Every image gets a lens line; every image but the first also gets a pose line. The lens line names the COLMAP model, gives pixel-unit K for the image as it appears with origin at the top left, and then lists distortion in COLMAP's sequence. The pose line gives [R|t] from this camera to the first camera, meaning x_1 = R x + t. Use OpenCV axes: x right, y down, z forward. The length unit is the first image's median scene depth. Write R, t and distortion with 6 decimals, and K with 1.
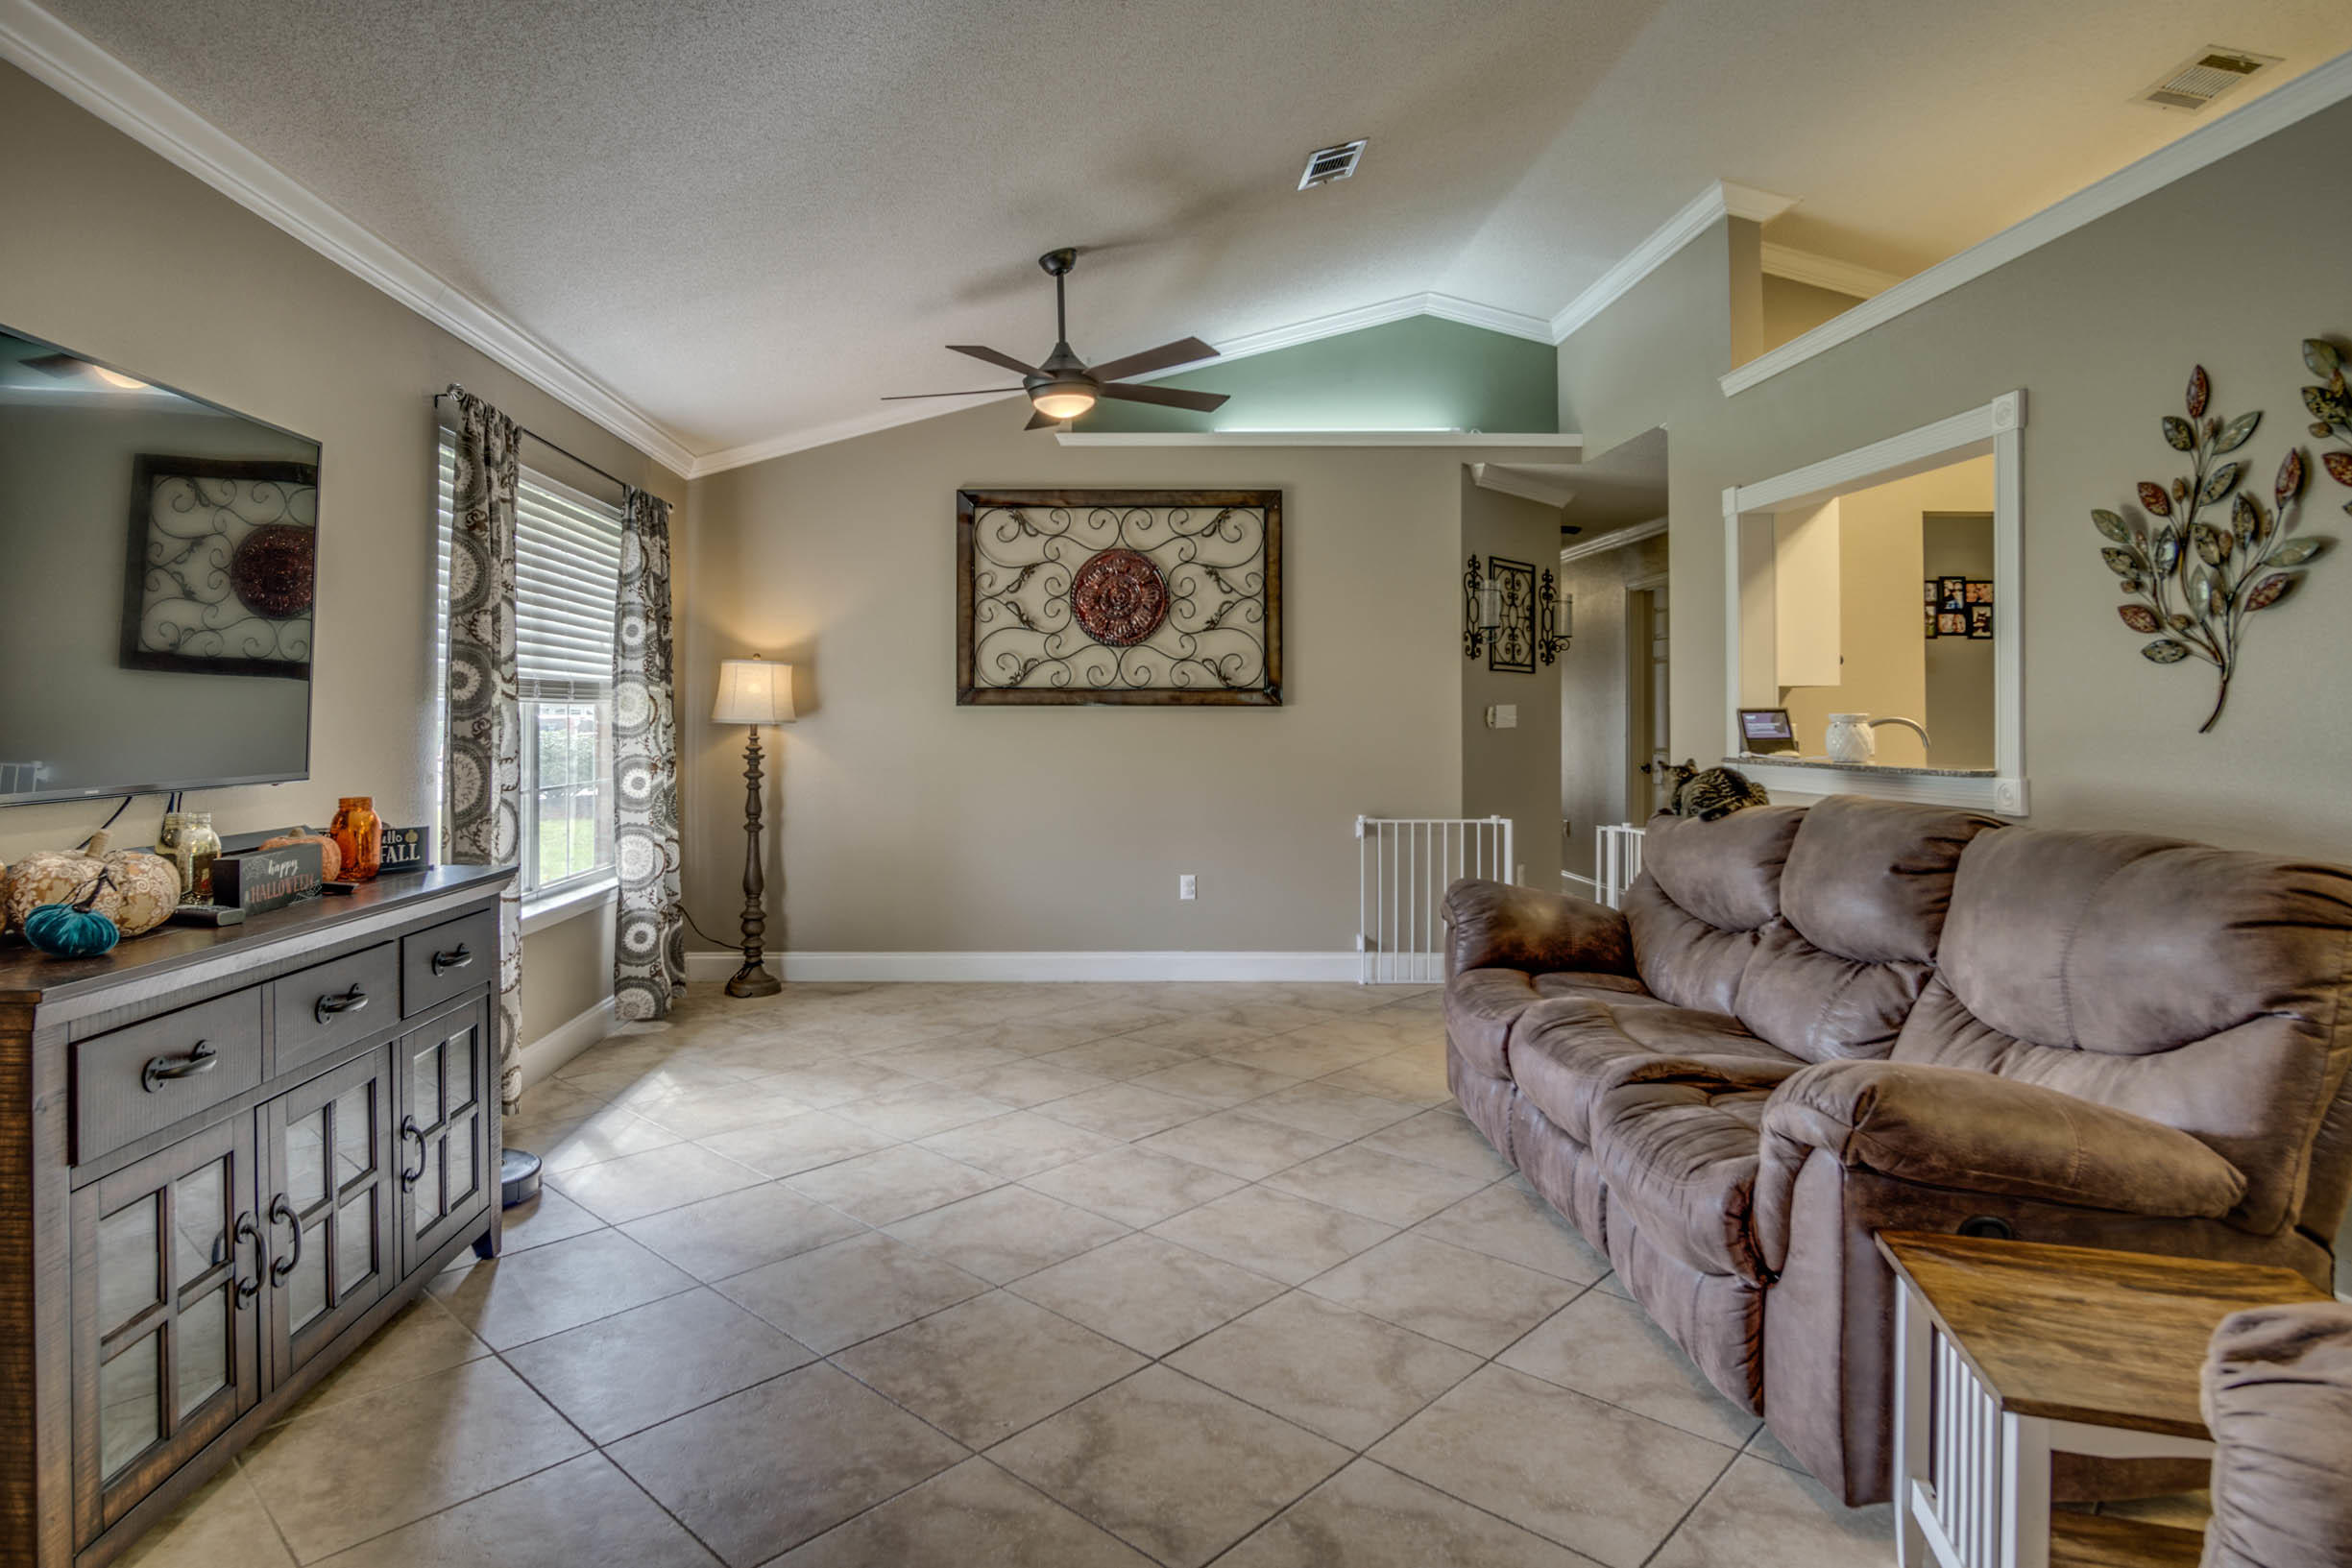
lens RADIAL K [[1265.0, 0, 1171.1], [0, 1265.0, 726.3], [0, 0, 1]] dist [-0.023962, 0.003210]
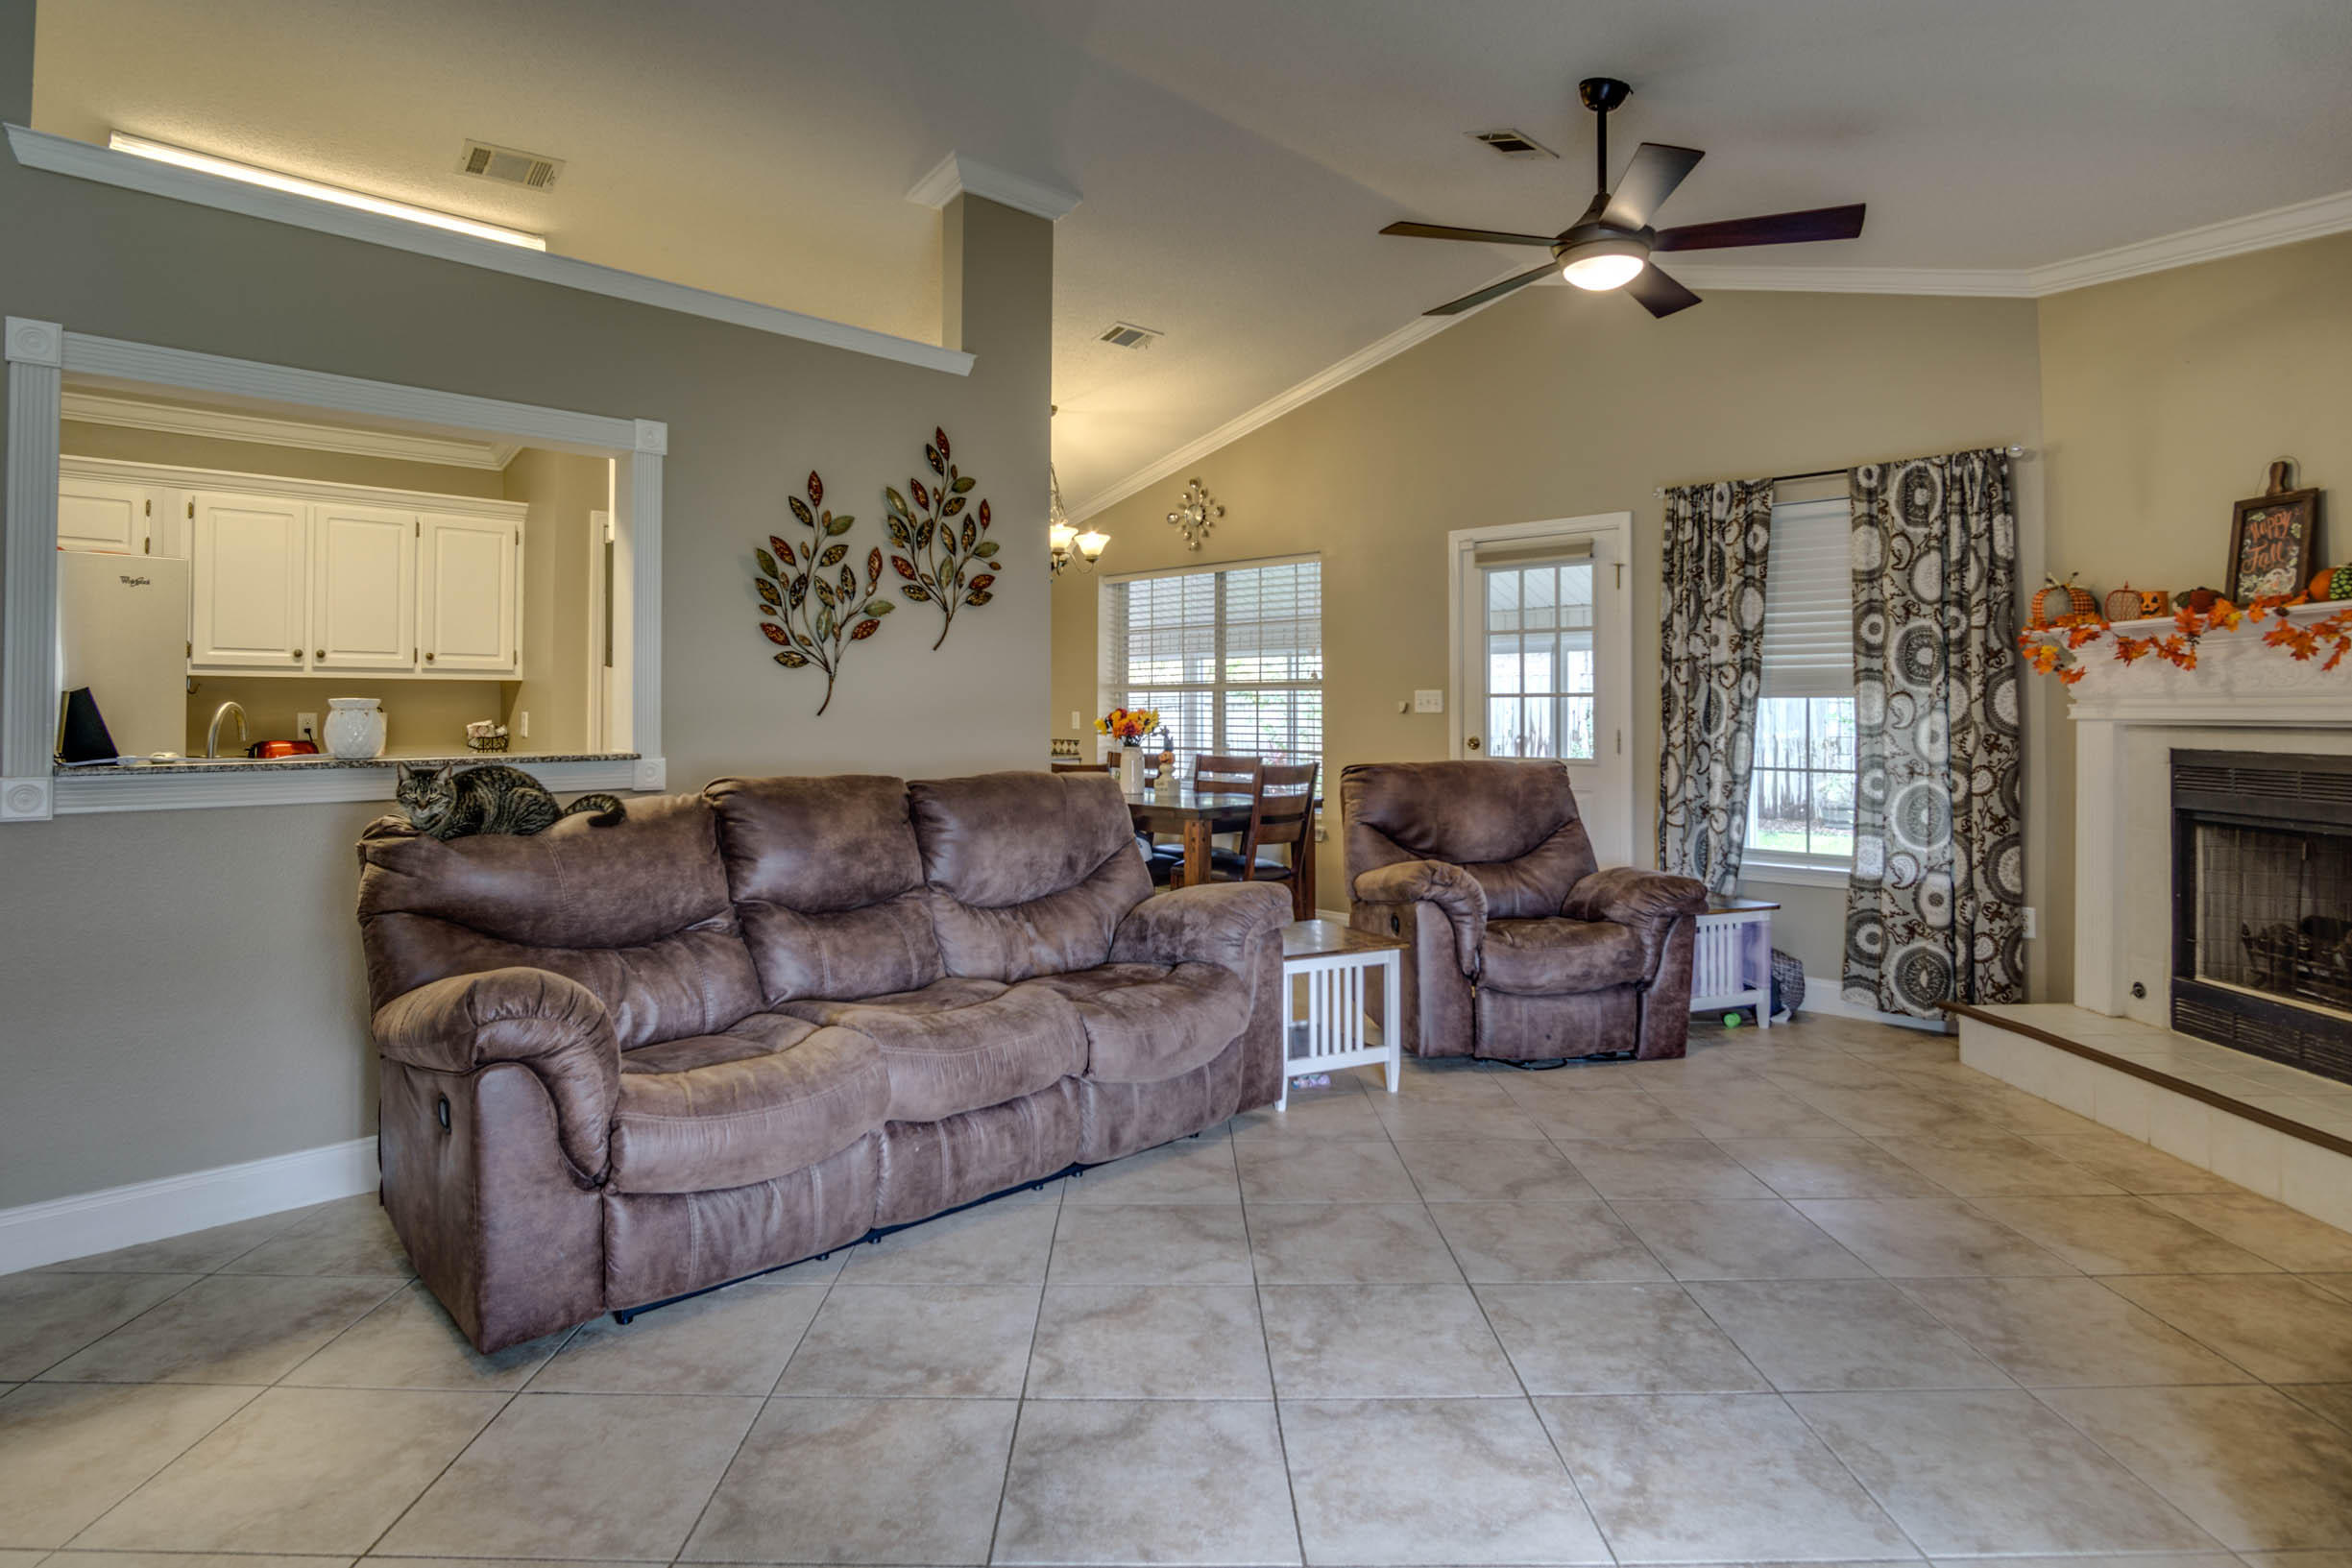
lens RADIAL K [[1286.7, 0, 1161.3], [0, 1286.7, 691.4], [0, 0, 1]] dist [-0.024368, 0.002365]
pose [[-0.658279, 0.024780, 0.752366, -0.602788], [0.010184, 0.999660, -0.024015, 0.016012], [-0.752705, -0.008147, -0.658307, 1.711603]]
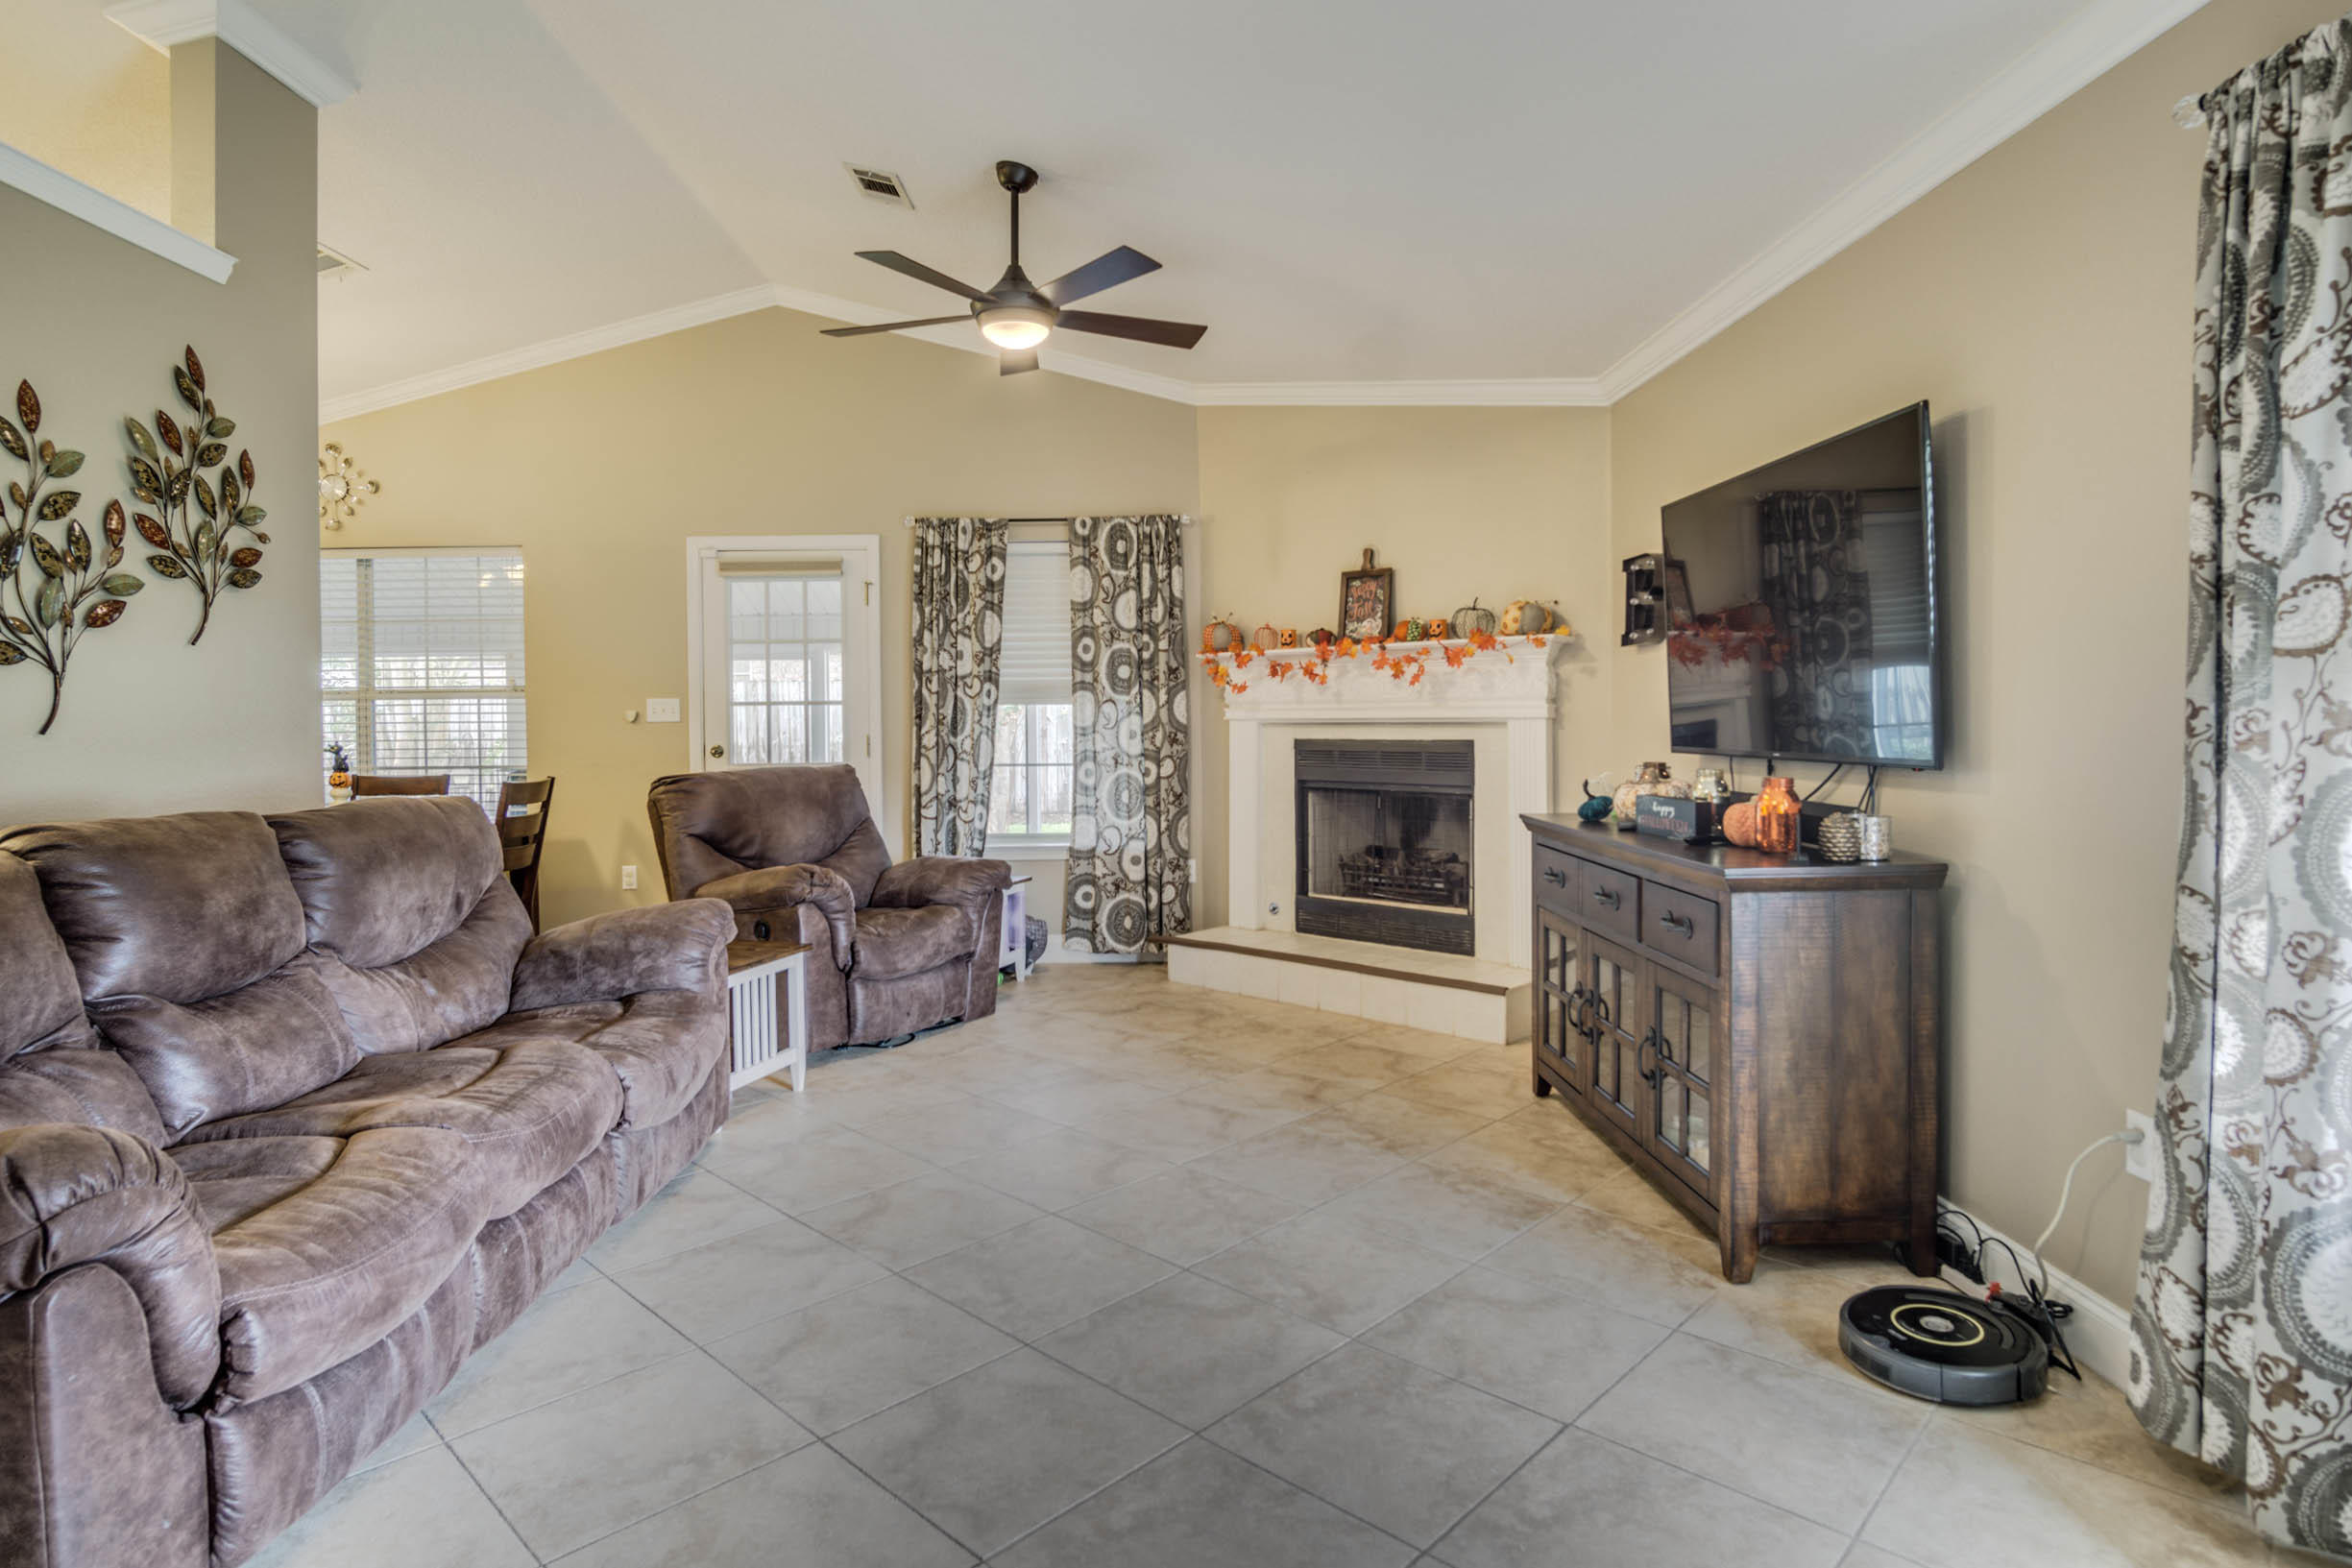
lens RADIAL K [[1265.0, 0, 1171.1], [0, 1265.0, 726.3], [0, 0, 1]] dist [-0.023962, 0.003210]
pose [[-0.998144, 0.023946, 0.056000, -0.171621], [0.024624, 0.999631, 0.011449, 0.008458], [-0.055705, 0.012806, -0.998365, 1.992682]]
